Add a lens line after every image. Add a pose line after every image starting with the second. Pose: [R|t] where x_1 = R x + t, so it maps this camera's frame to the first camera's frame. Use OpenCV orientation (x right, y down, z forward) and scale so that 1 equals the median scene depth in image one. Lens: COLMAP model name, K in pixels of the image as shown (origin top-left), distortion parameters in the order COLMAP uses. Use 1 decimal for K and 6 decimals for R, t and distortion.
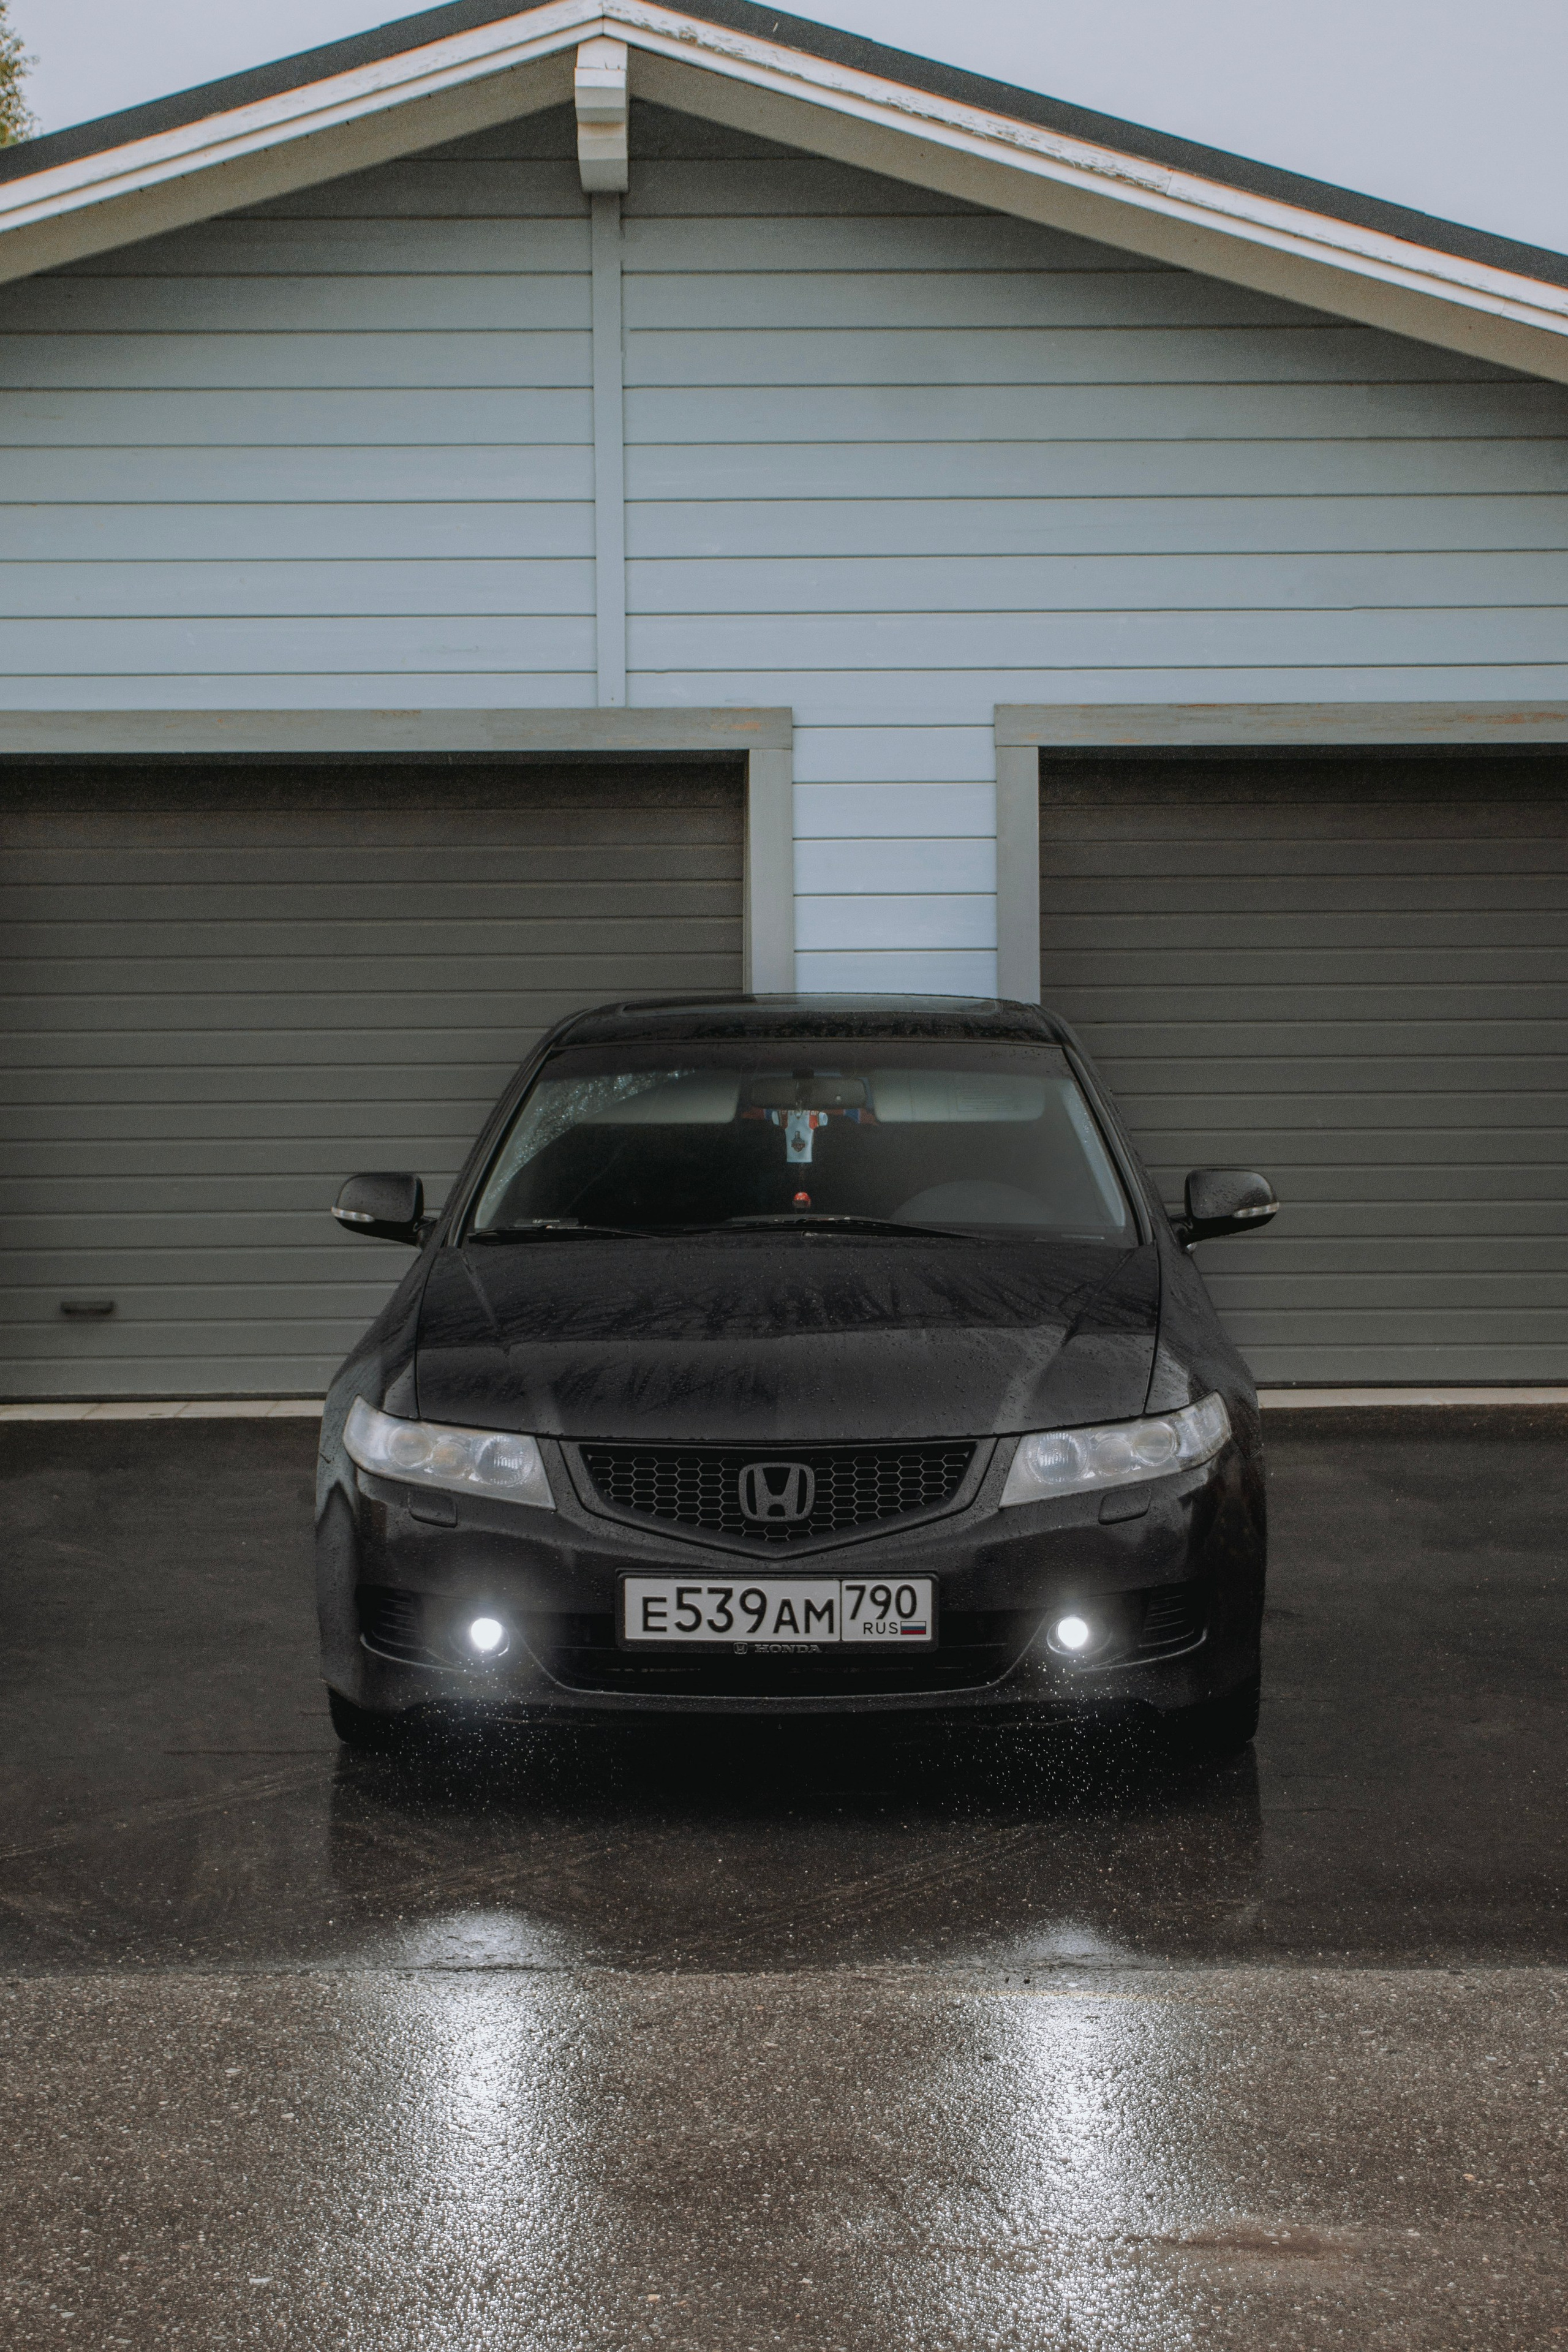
lens RADIAL K [[3713.8, 0, 784.0], [0, 3713.8, 1176.0], [0, 0, 1]] dist [0.092961, 0.027884]
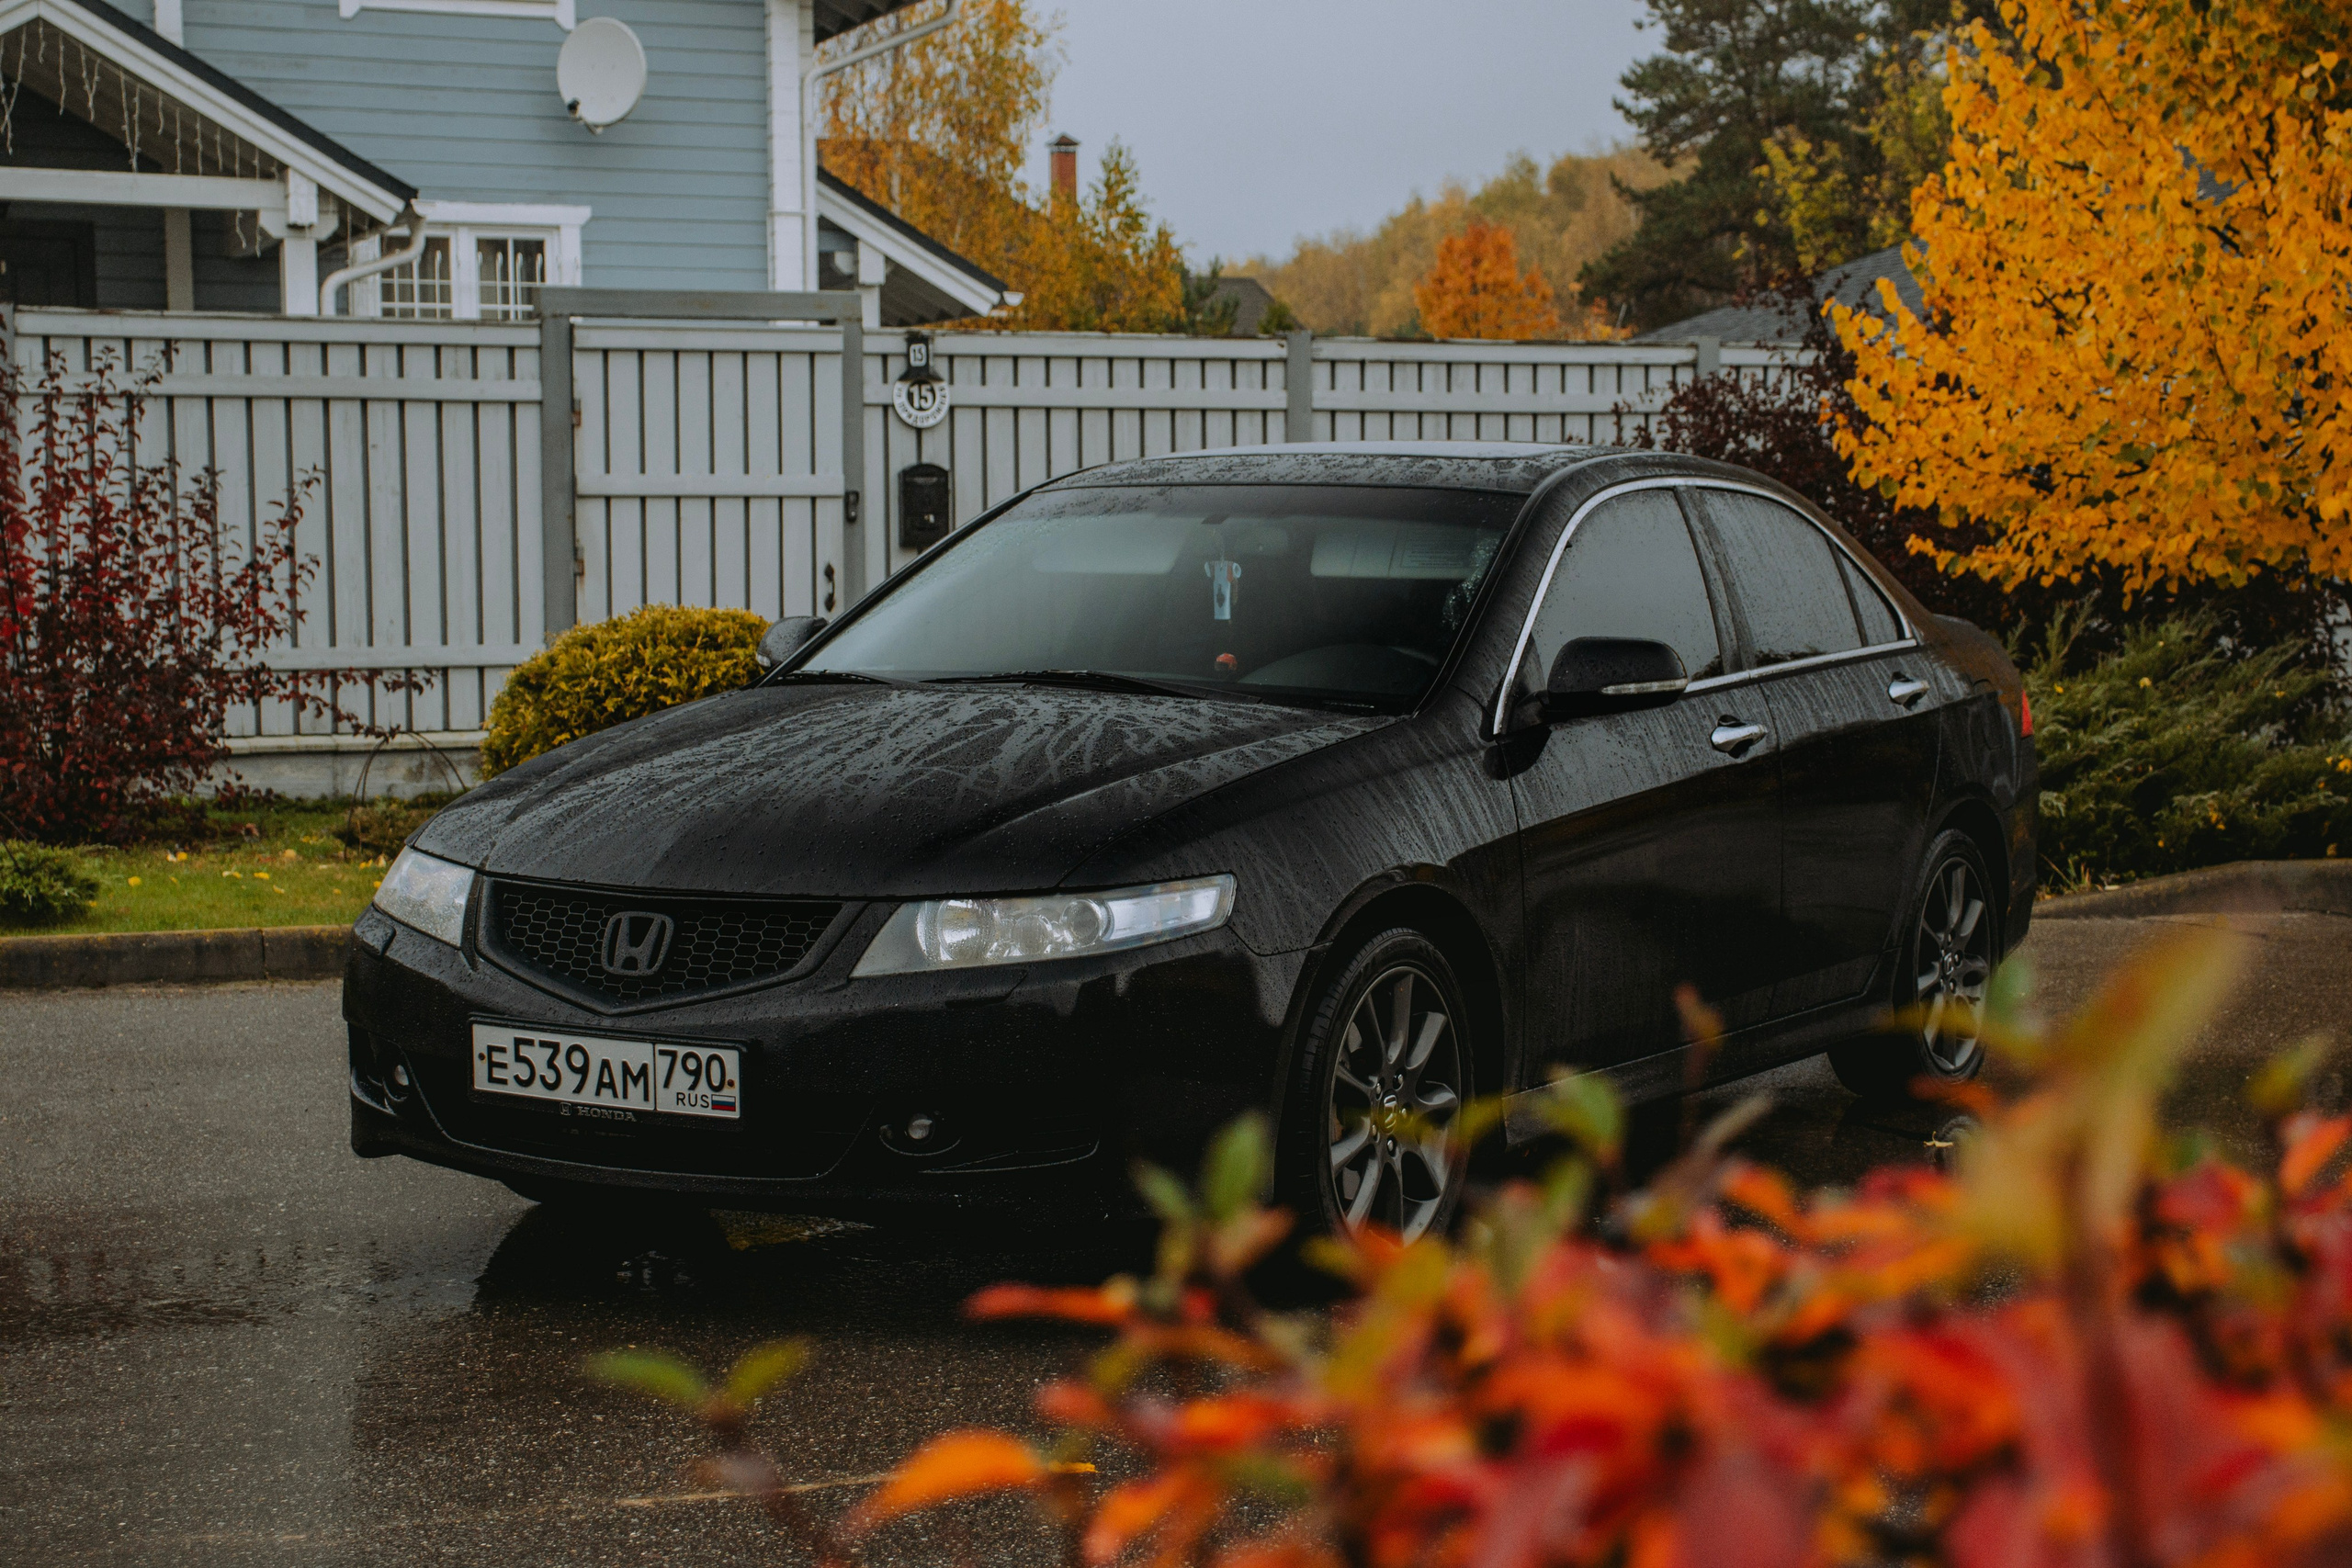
lens RADIAL K [[3843.8, 0, 1176.0], [0, 3843.8, 784.0], [0, 0, 1]] dist [0.128517, 0.114186]
pose [[0.874925, 0.047346, -0.481938, 0.562126], [-0.041369, 0.998879, 0.023029, 0.018908], [0.482488, -0.000212, 0.875903, 0.238330]]
